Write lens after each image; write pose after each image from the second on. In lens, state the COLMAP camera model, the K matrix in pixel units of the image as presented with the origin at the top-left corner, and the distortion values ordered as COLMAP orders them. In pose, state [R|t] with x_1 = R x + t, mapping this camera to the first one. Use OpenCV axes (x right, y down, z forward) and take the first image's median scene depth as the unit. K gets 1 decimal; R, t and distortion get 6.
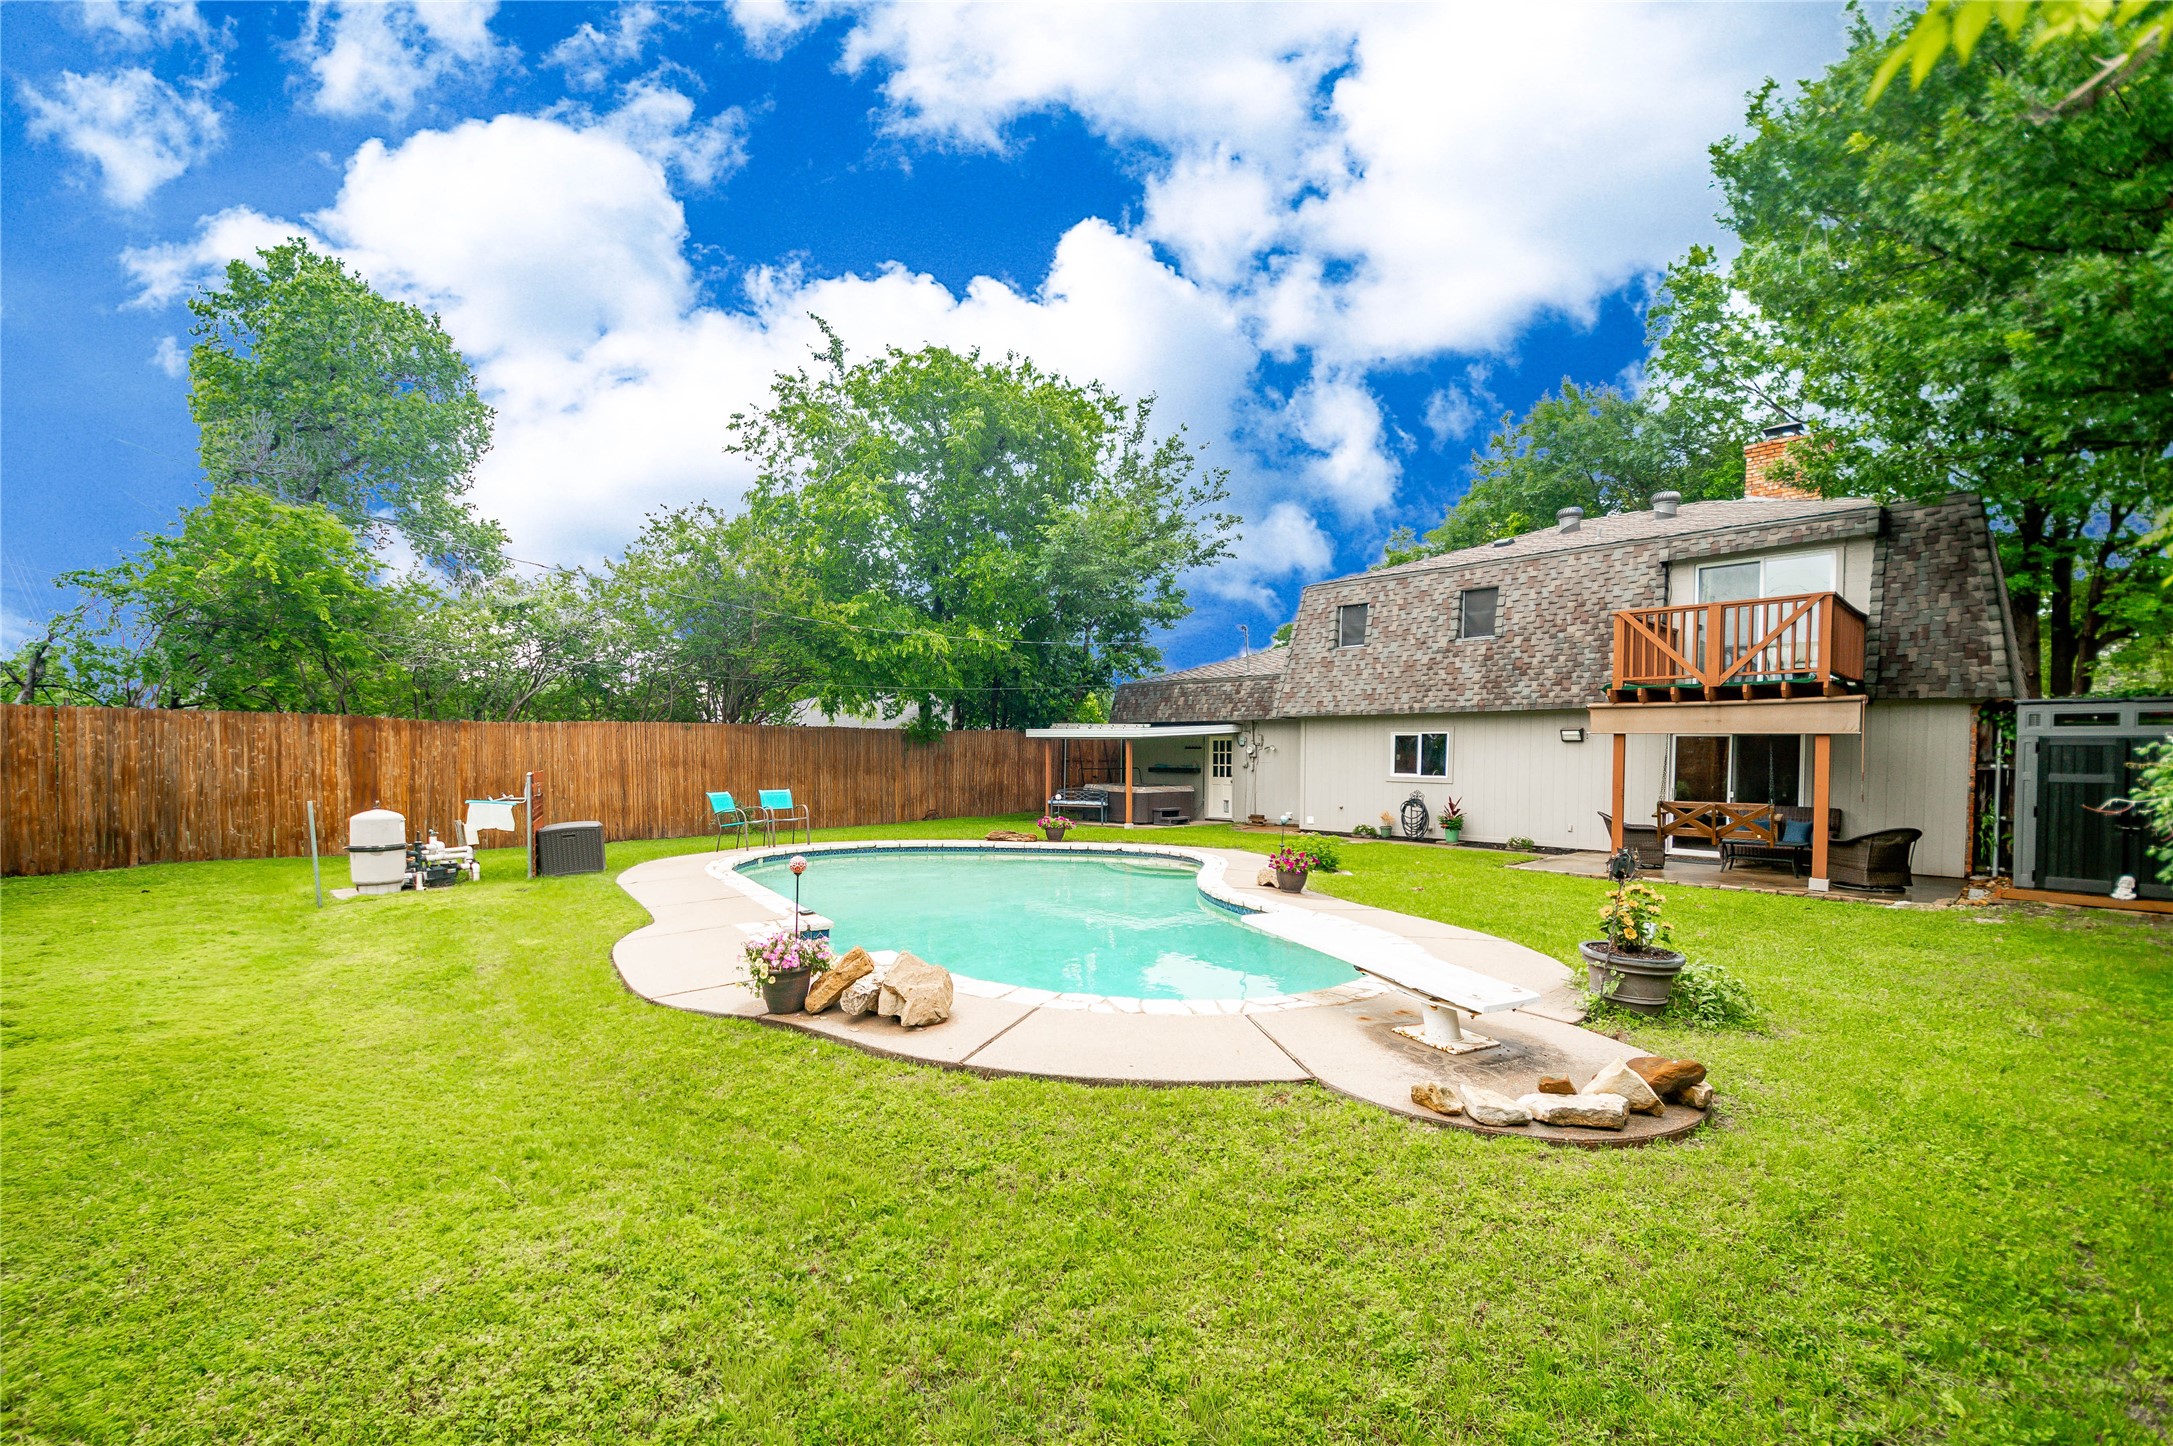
lens RADIAL K [[938.4, 0, 1080.5], [0, 938.4, 775.8], [0, 0, 1]] dist [0.024430, -0.013757]
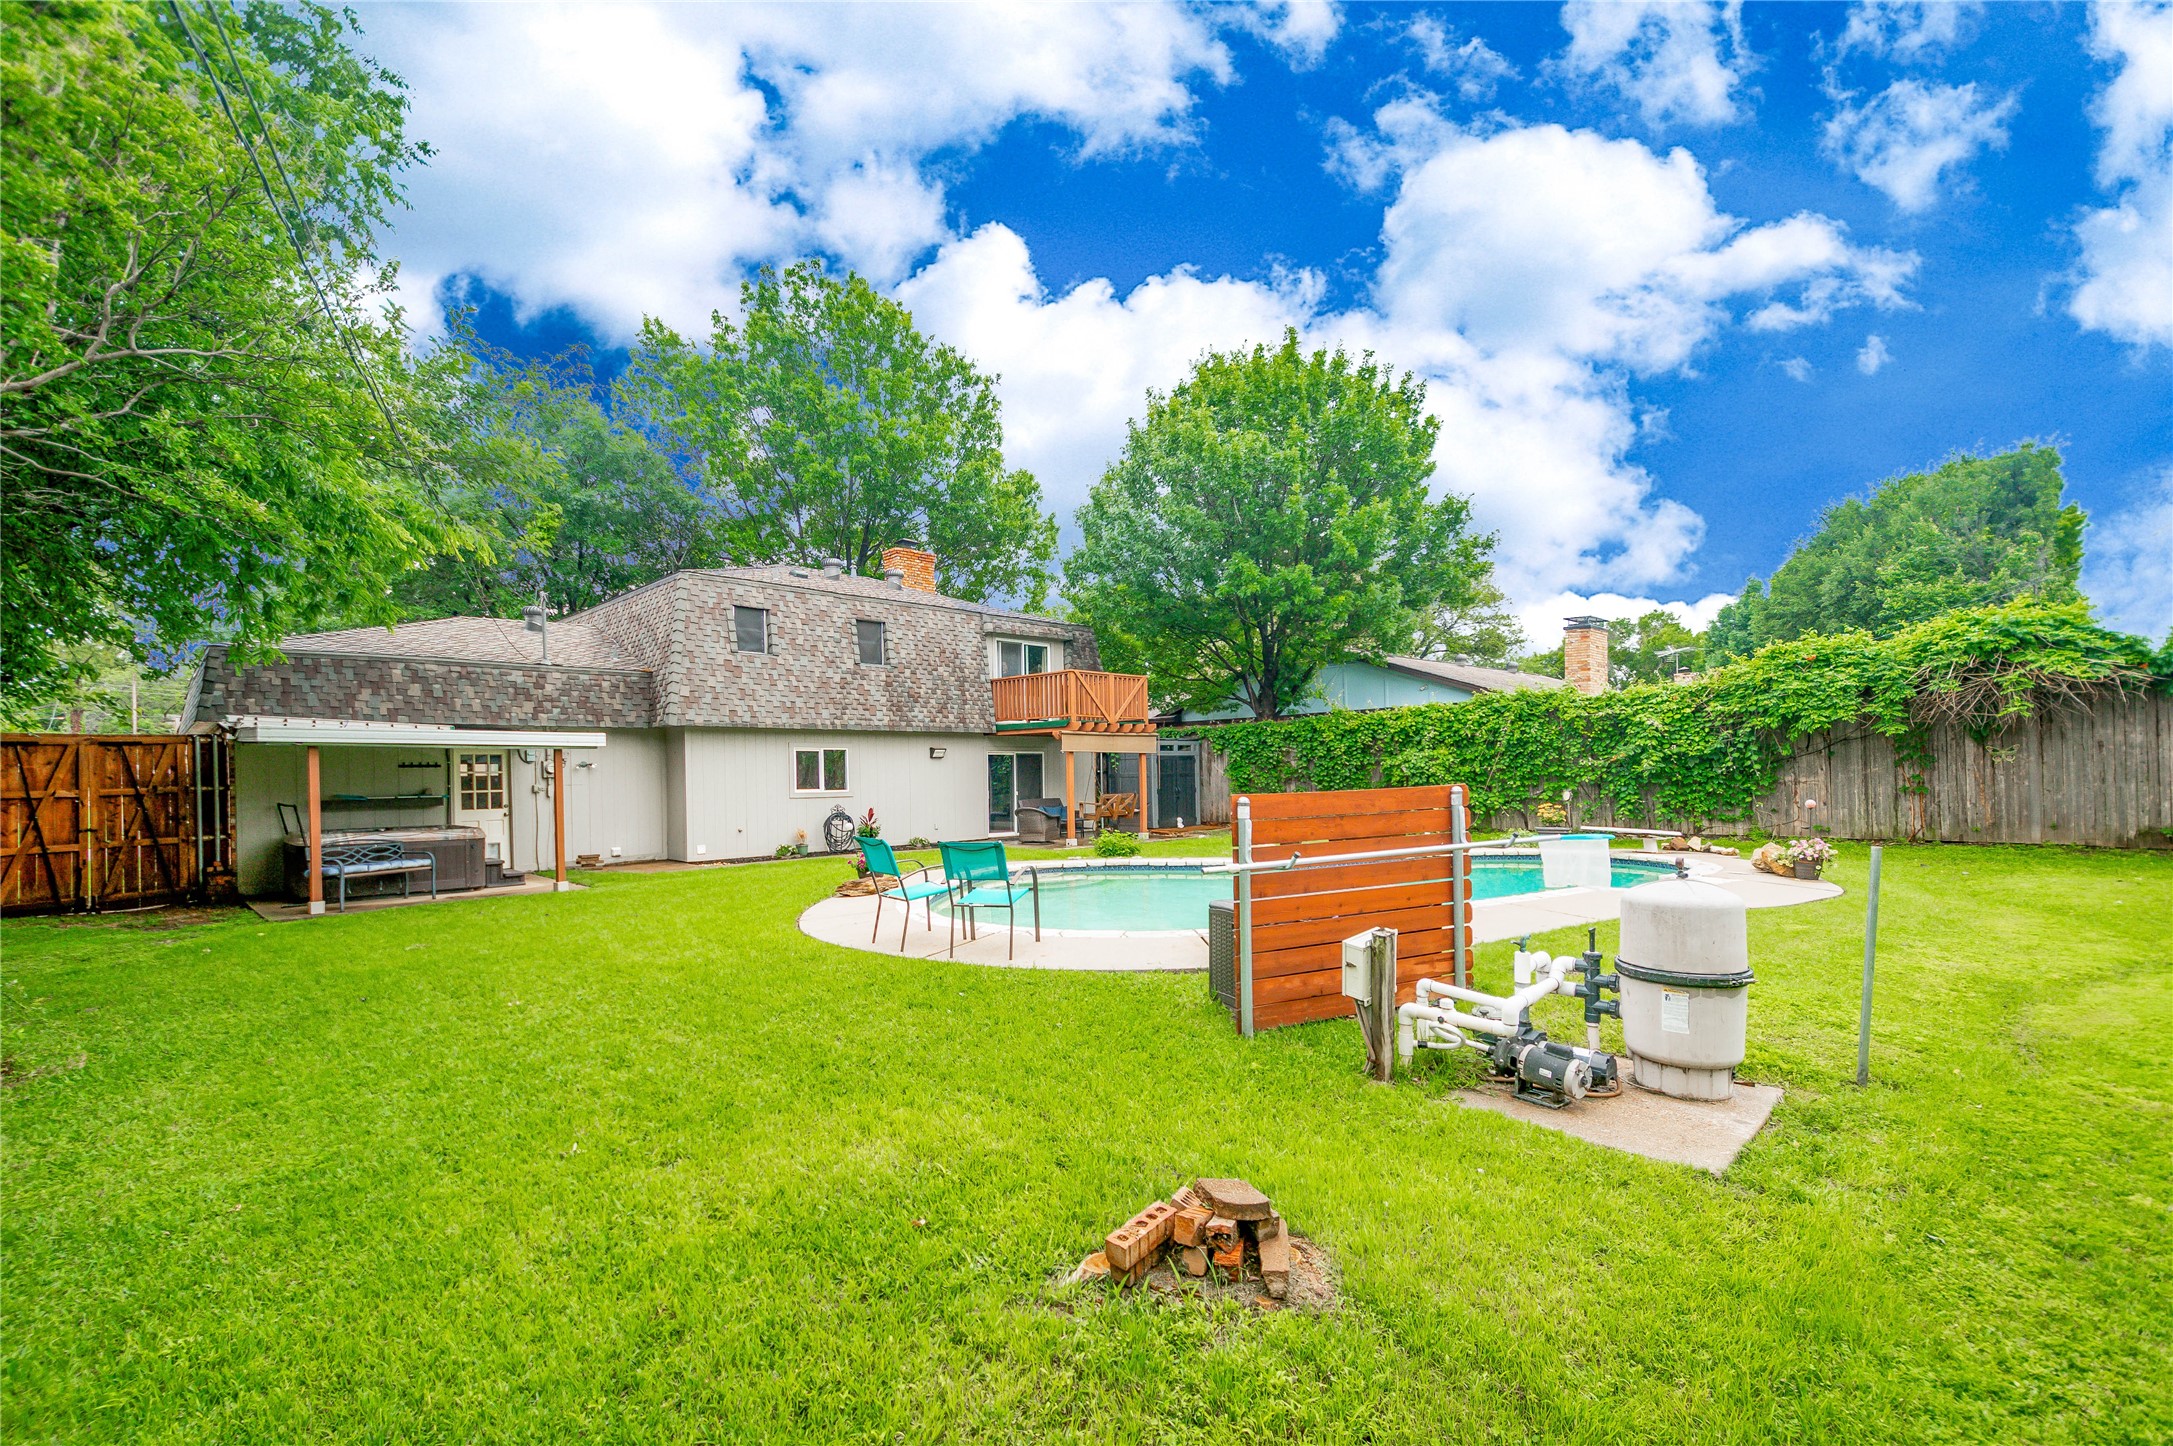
lens RADIAL K [[938.4, 0, 1080.5], [0, 938.4, 775.8], [0, 0, 1]] dist [0.024430, -0.013757]
pose [[-0.012628, -0.008798, 0.999882, -0.672531], [0.041902, 0.999078, 0.009320, -0.014148], [-0.999042, 0.042014, -0.012247, 0.743878]]
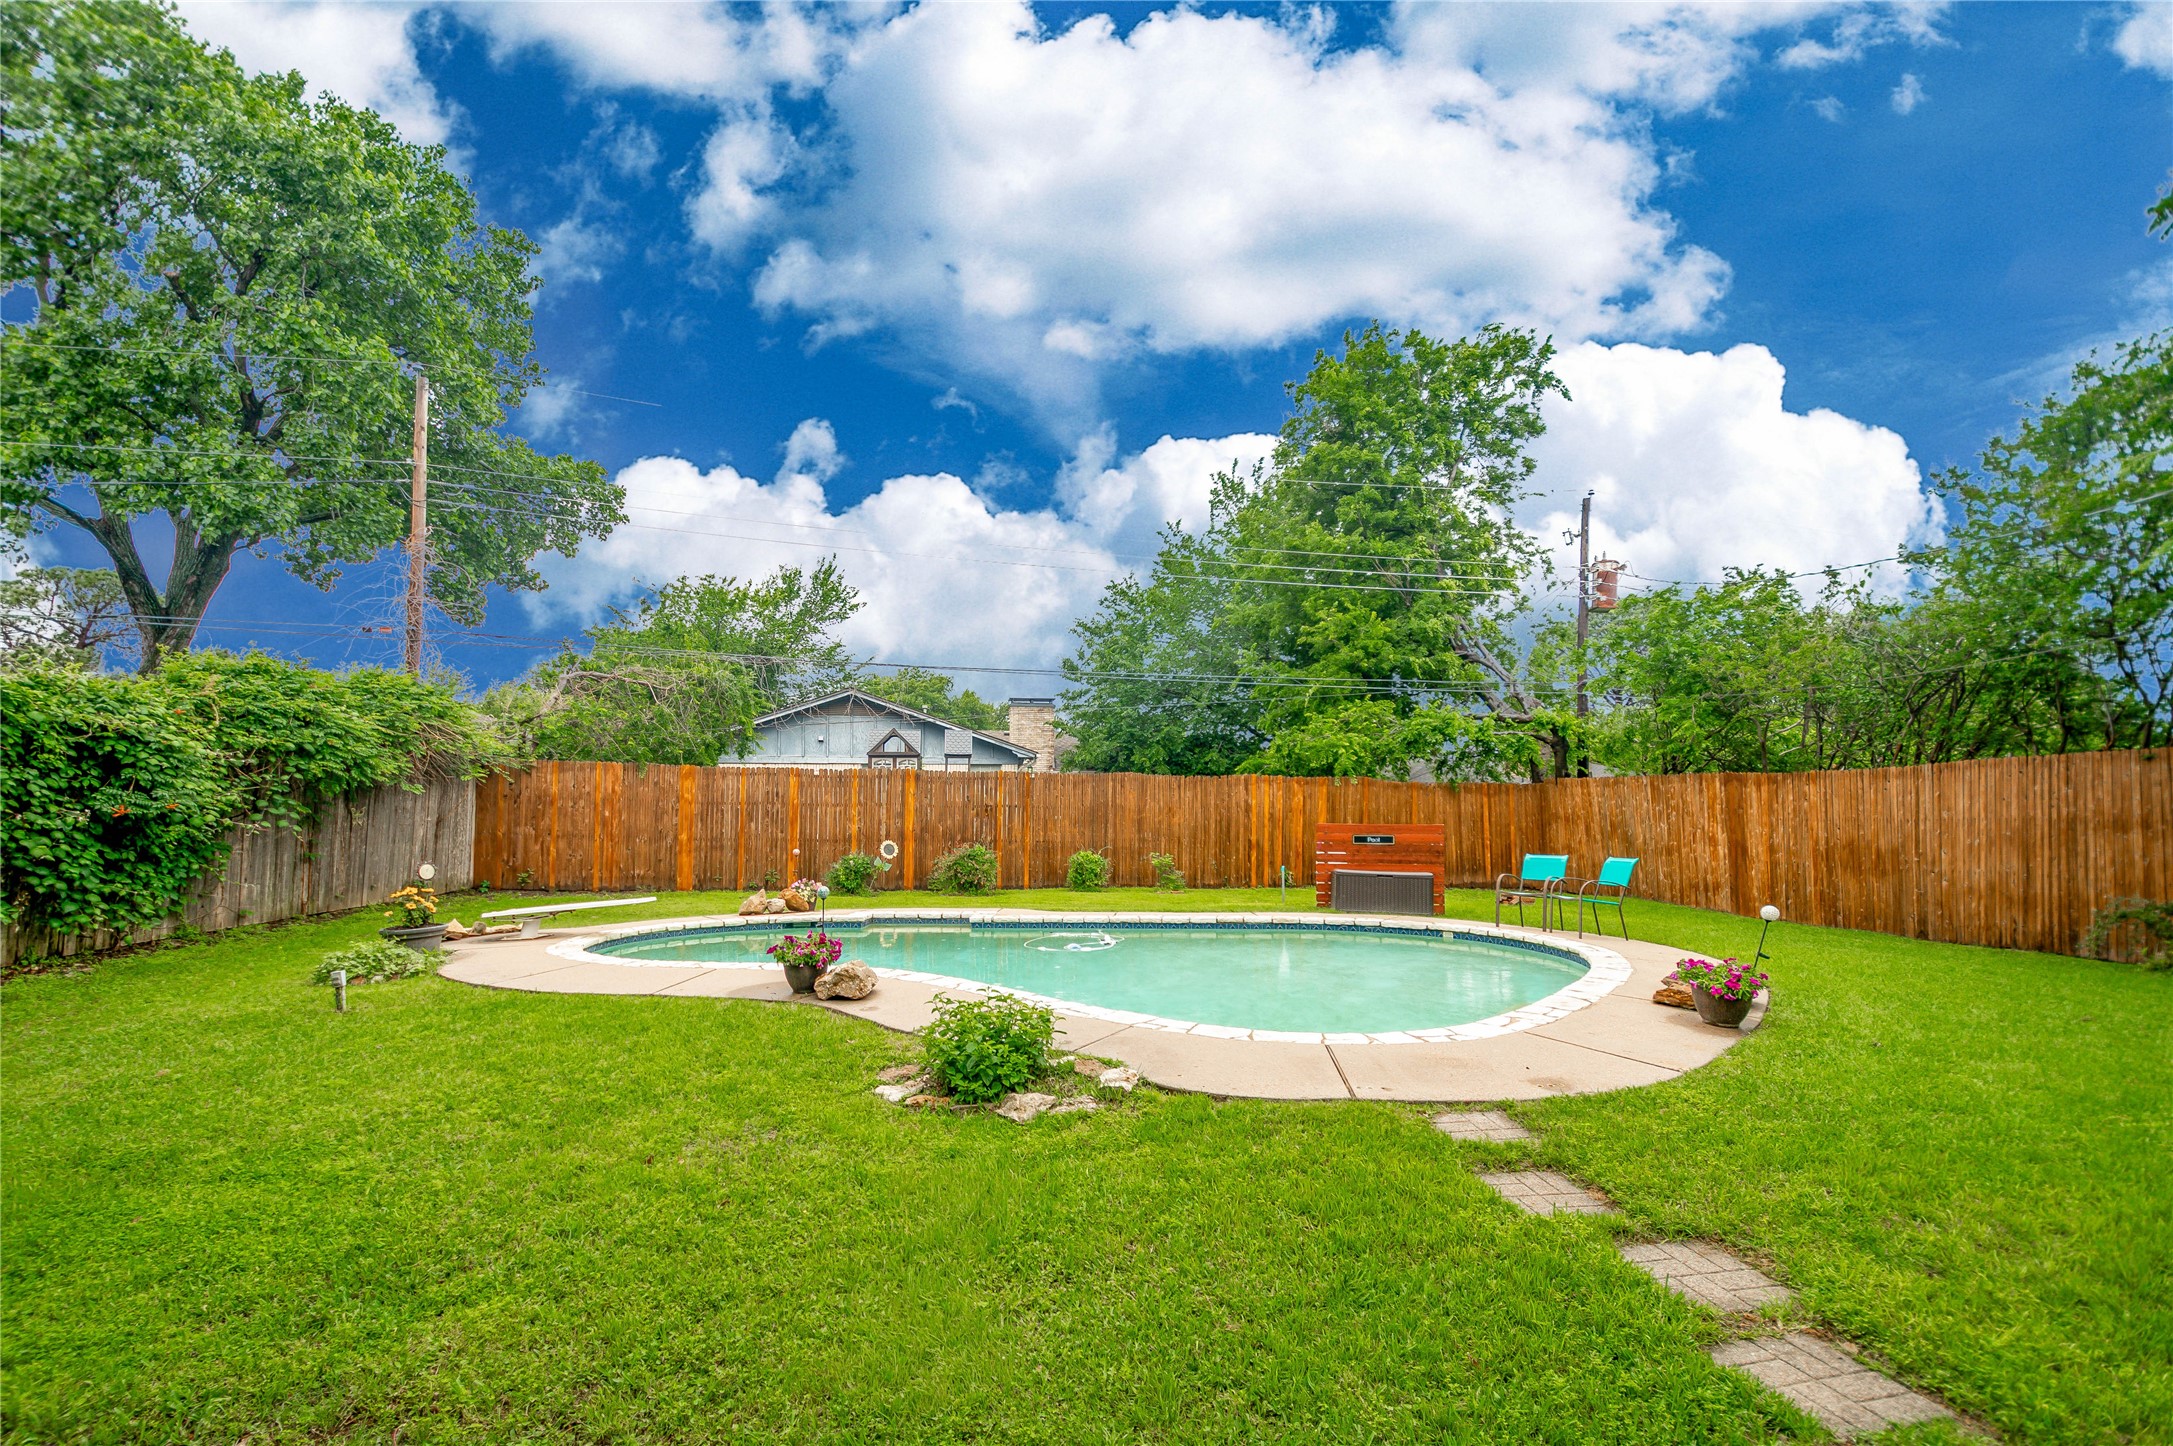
lens RADIAL K [[941.3, 0, 1081.6], [0, 941.3, 757.7], [0, 0, 1]] dist [0.007941, 0.000001]
pose [[-0.584334, -0.051820, -0.809857, 0.402412], [-0.017701, 0.998536, -0.051121, -0.013943], [0.811320, -0.015537, -0.584395, 0.898300]]
